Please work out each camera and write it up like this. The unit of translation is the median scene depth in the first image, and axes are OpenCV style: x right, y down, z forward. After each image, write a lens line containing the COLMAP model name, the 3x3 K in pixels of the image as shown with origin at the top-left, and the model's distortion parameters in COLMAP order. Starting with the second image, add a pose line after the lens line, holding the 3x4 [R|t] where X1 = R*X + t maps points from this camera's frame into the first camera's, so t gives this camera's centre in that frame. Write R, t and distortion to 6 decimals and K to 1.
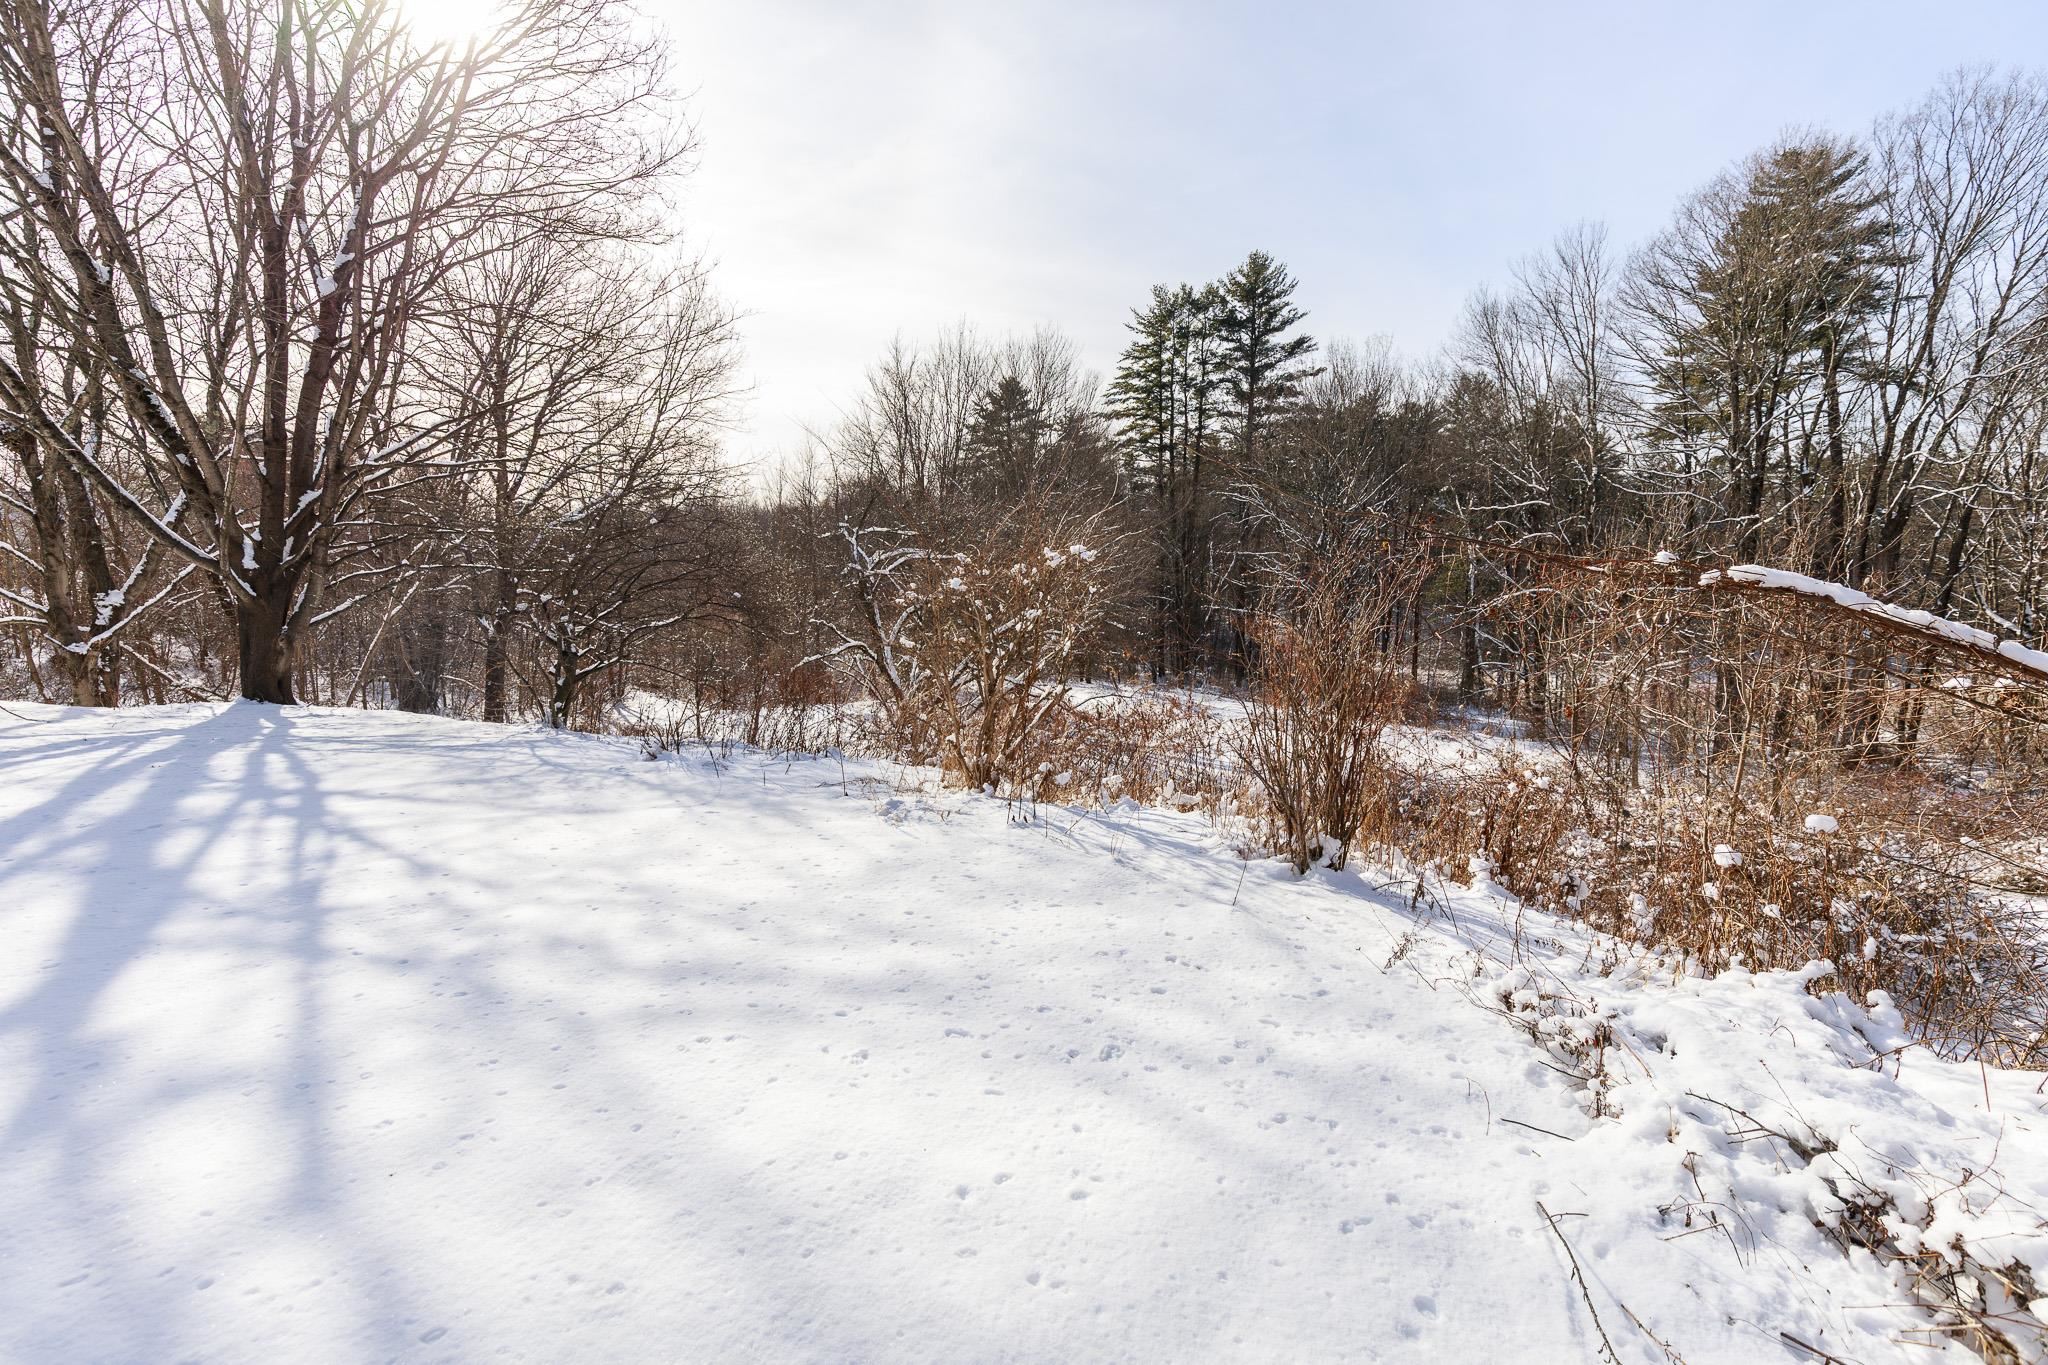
lens RADIAL K [[909.2, 0, 1025.9], [0, 909.2, 683.5], [0, 0, 1]] dist [0.004338, -0.001246]
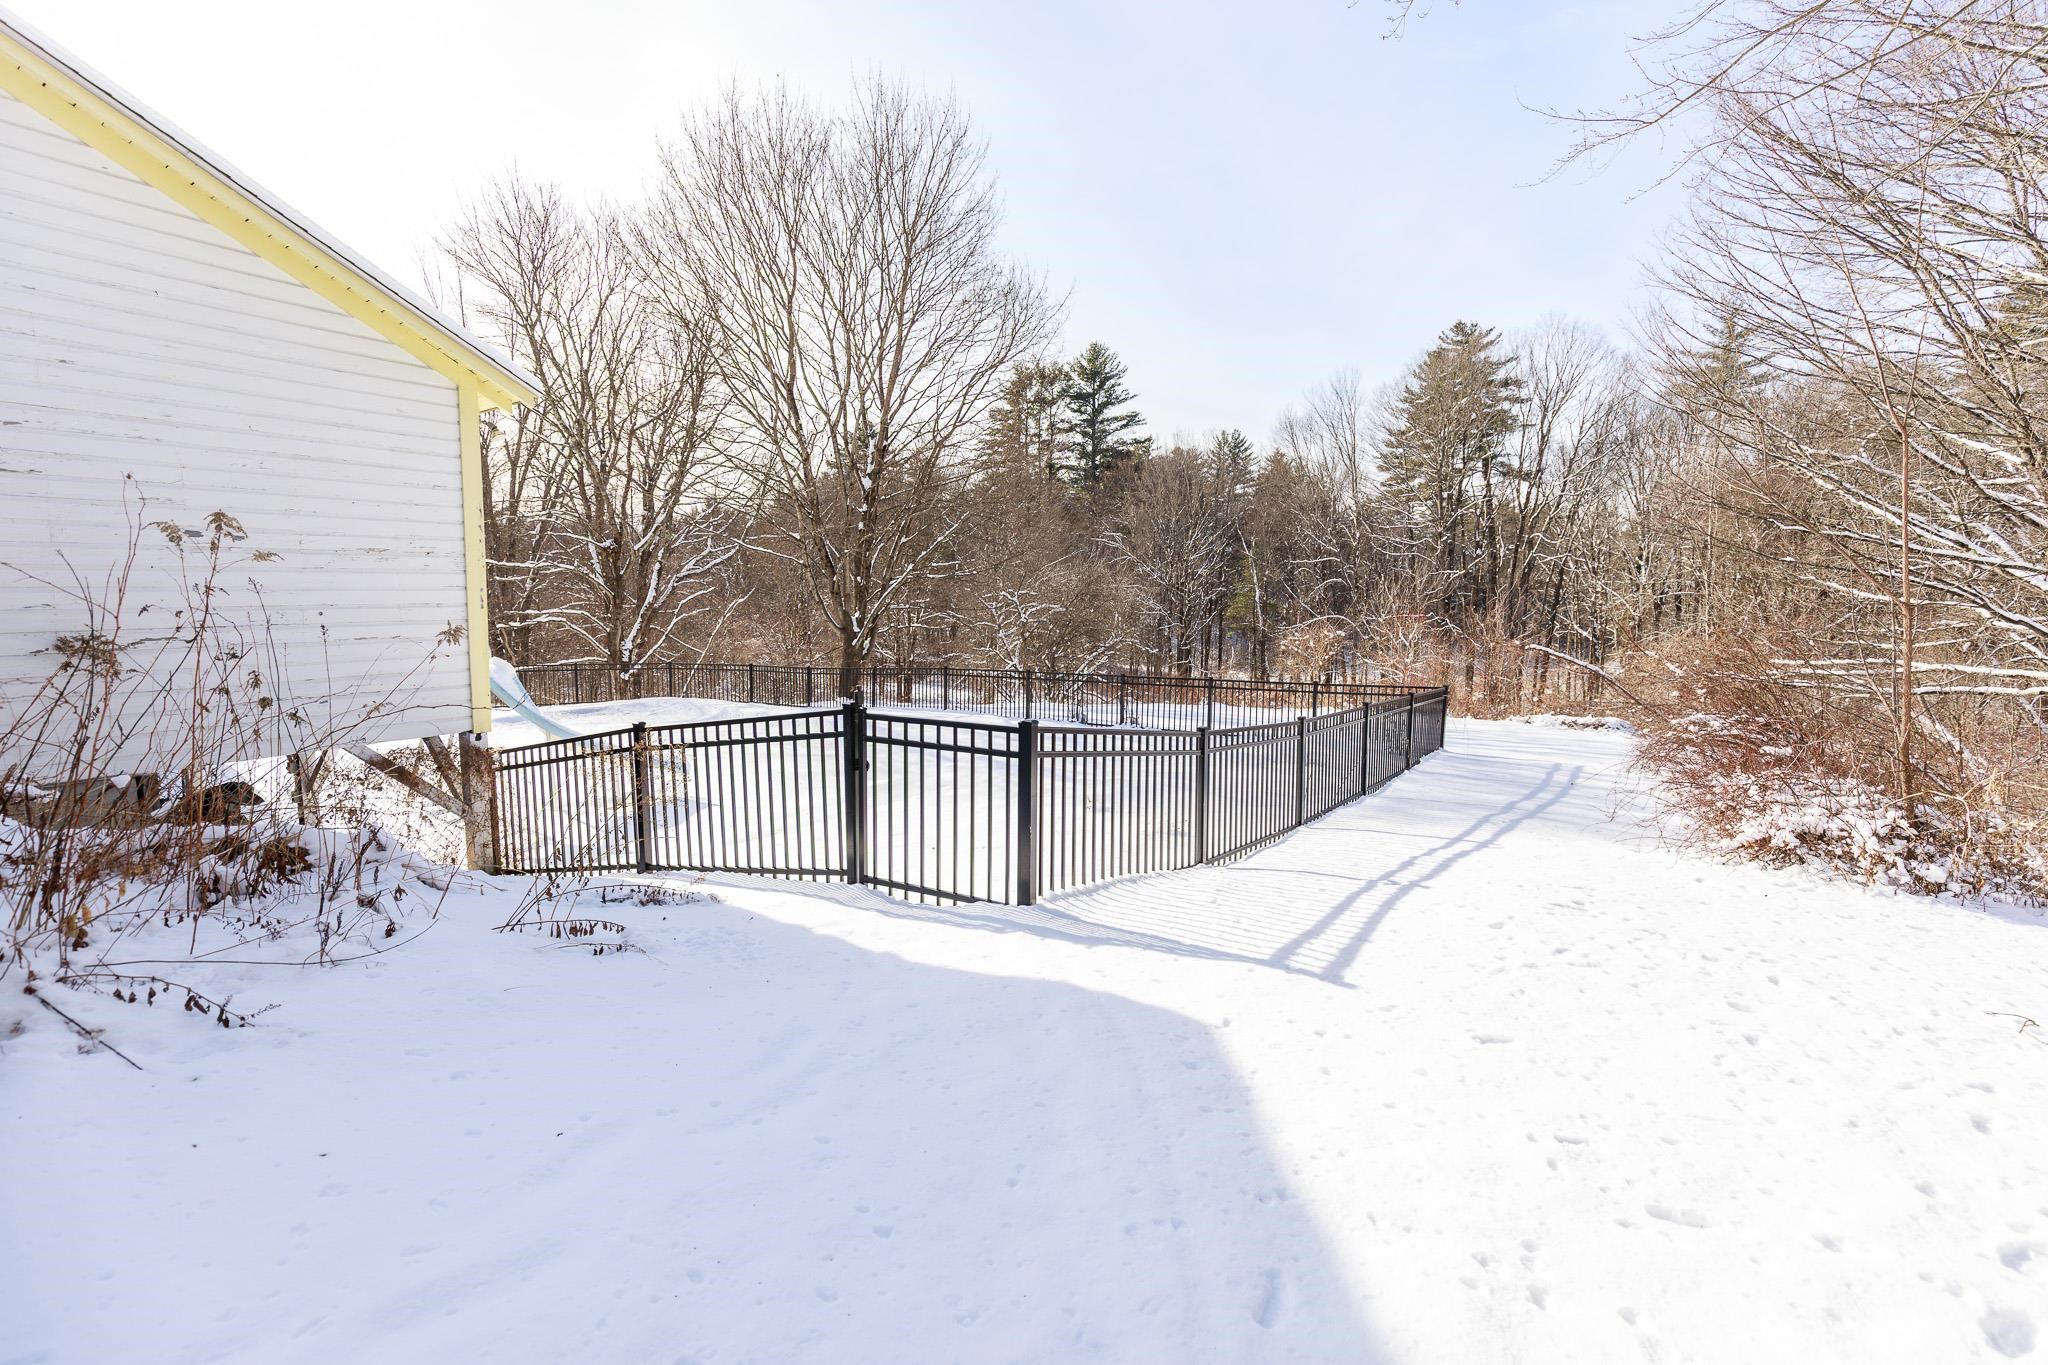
lens RADIAL K [[909.2, 0, 1022.3], [0, 909.2, 679.6], [0, 0, 1]] dist [0.004338, -0.001246]
pose [[0.964226, -0.023869, 0.264004, -0.188819], [0.027466, 0.999573, -0.009944, 0.000152], [-0.263654, 0.016840, 0.964470, -0.175750]]
